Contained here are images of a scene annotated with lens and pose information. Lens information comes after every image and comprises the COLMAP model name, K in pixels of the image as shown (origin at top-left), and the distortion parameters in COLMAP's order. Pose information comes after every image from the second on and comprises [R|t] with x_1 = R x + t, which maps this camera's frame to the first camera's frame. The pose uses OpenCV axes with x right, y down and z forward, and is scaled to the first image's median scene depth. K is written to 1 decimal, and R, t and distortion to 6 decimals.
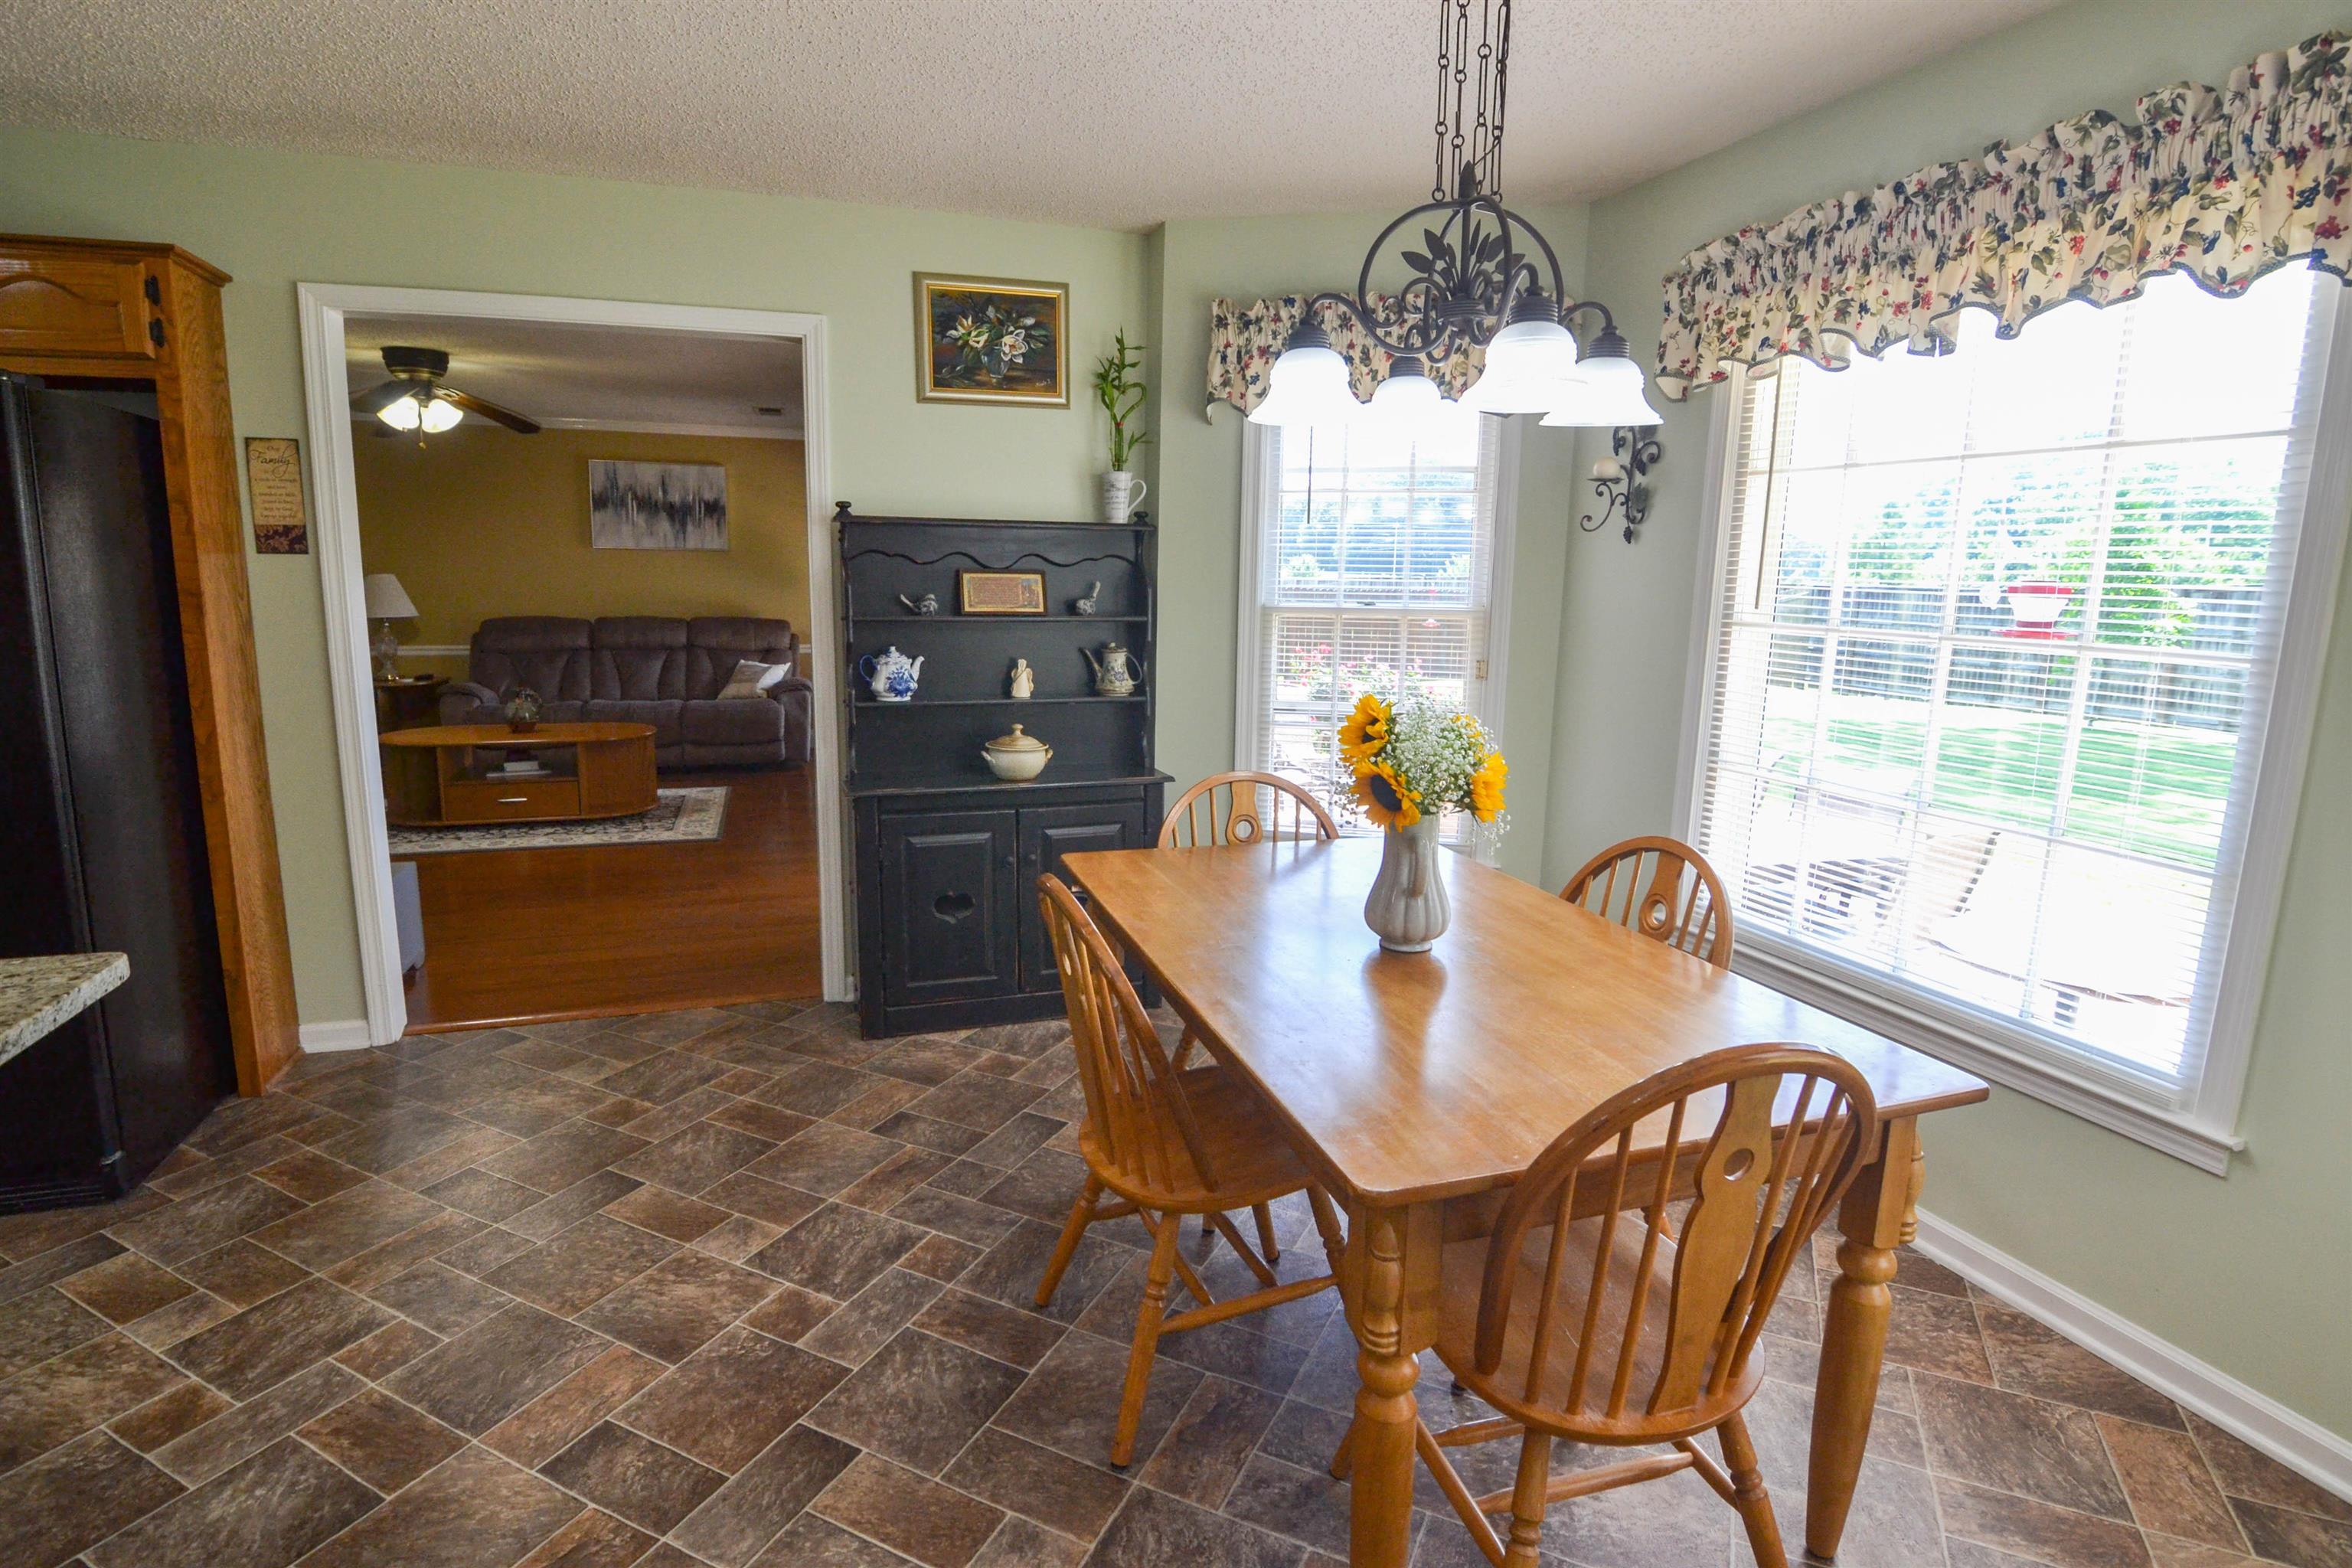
lens RADIAL K [[1151.6, 0, 1166.2], [0, 1151.6, 784.2], [0, 0, 1]] dist [-0.032961, -0.000064]
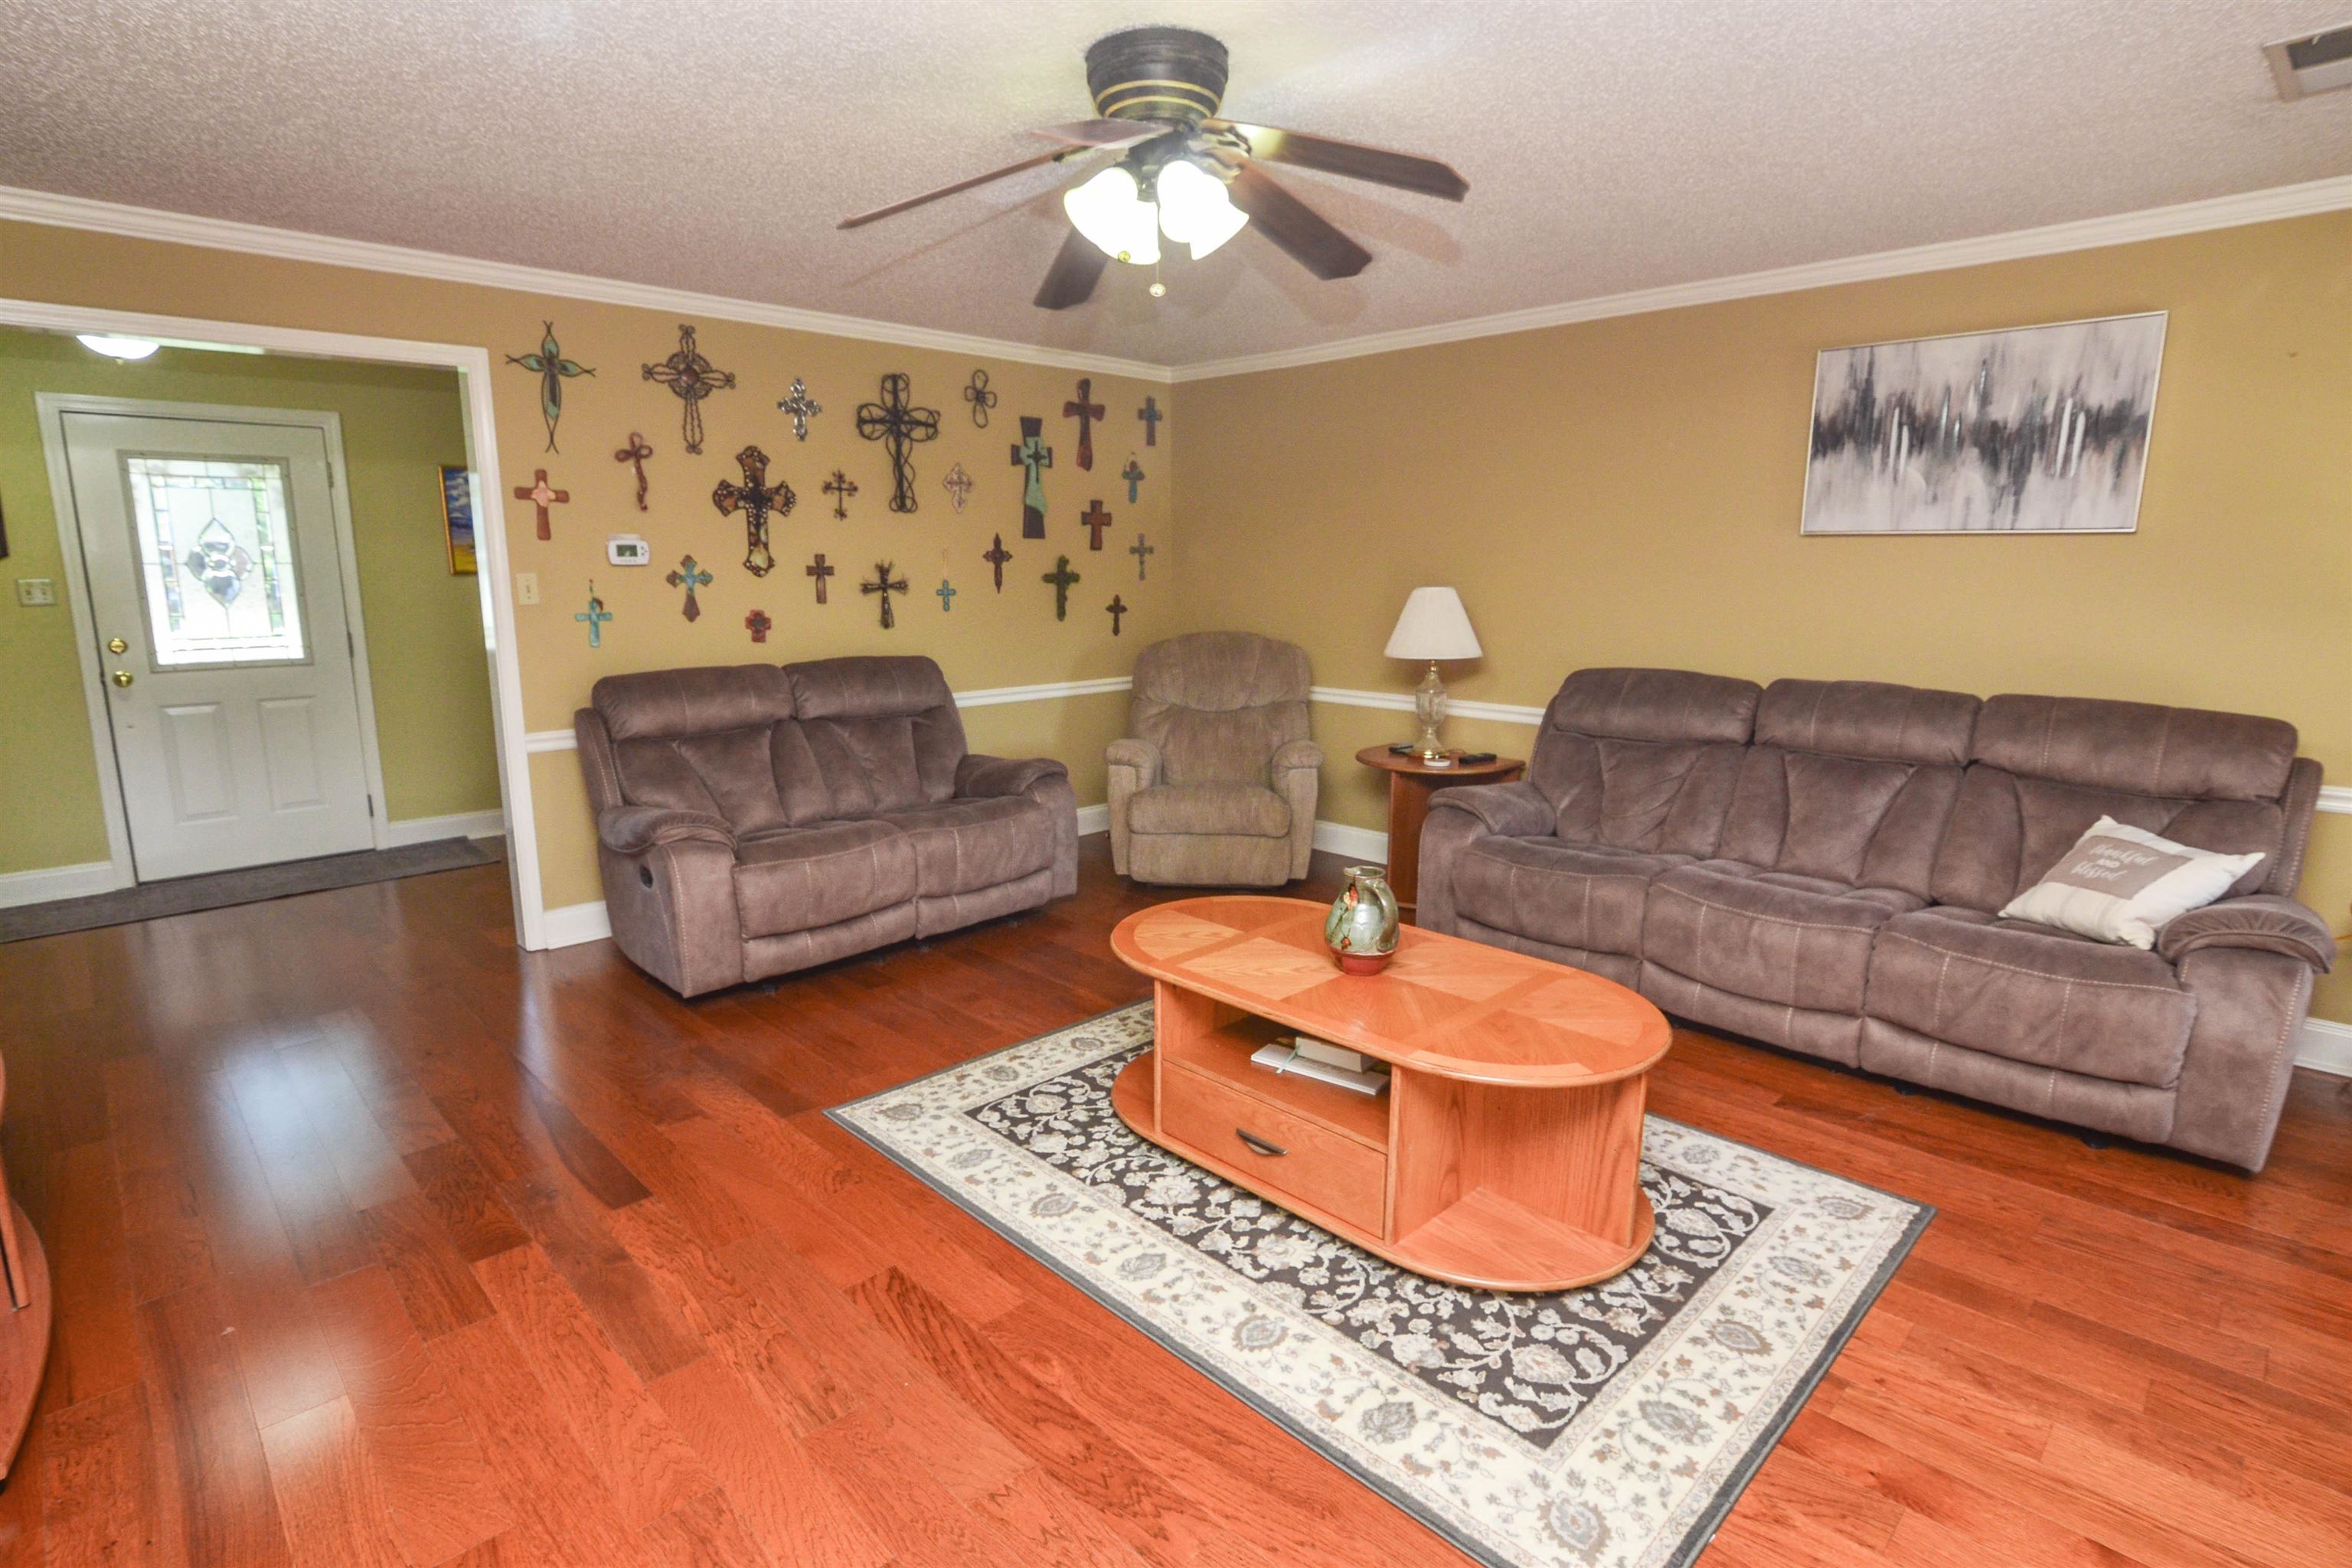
lens RADIAL K [[1169.5, 0, 1164.9], [0, 1169.5, 766.9], [0, 0, 1]] dist [-0.033711, 0.011778]
pose [[0.425998, 0.142126, -0.893491, -0.165486], [-0.157280, 0.984180, 0.081564, -0.107610], [0.890948, 0.105782, 0.441612, 0.552818]]
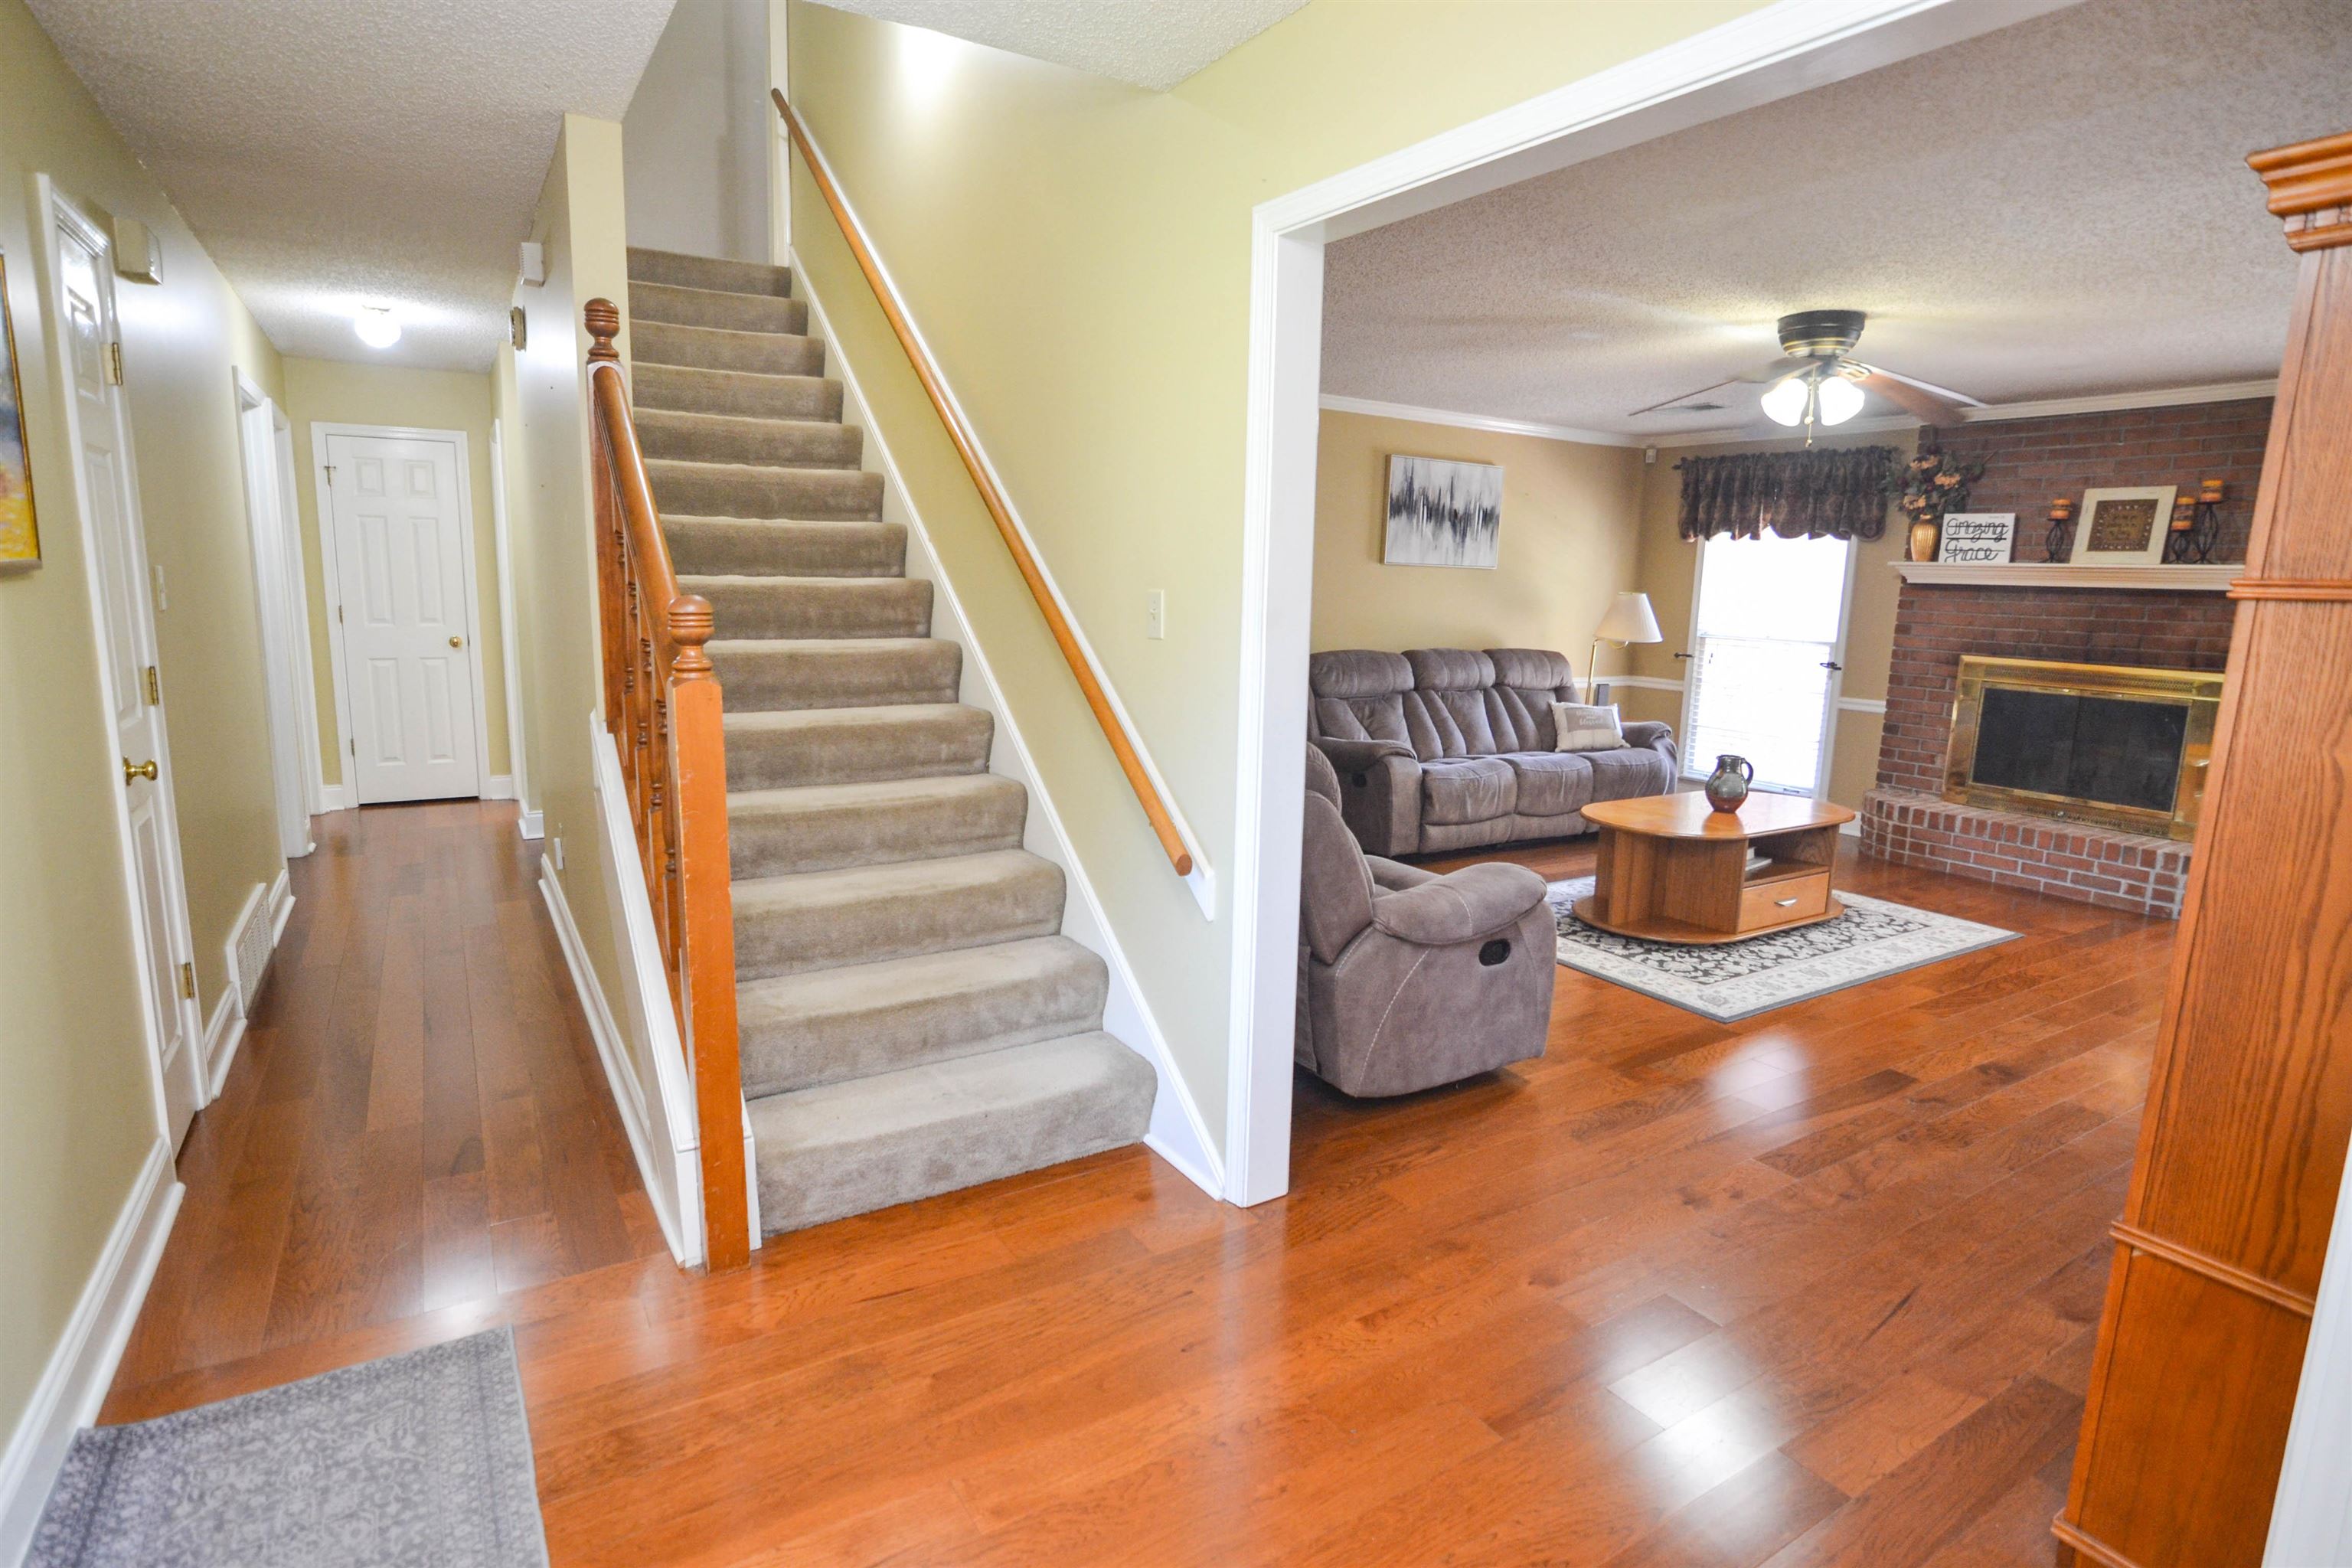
lens RADIAL K [[1189.2, 0, 1181.4], [0, 1189.2, 780.9], [0, 0, 1]] dist [-0.003537, -0.000140]
pose [[0.972375, -0.029157, 0.231597, -0.835685], [0.029123, 0.999569, 0.003565, -0.061303], [-0.231601, 0.003278, 0.972805, 0.216693]]
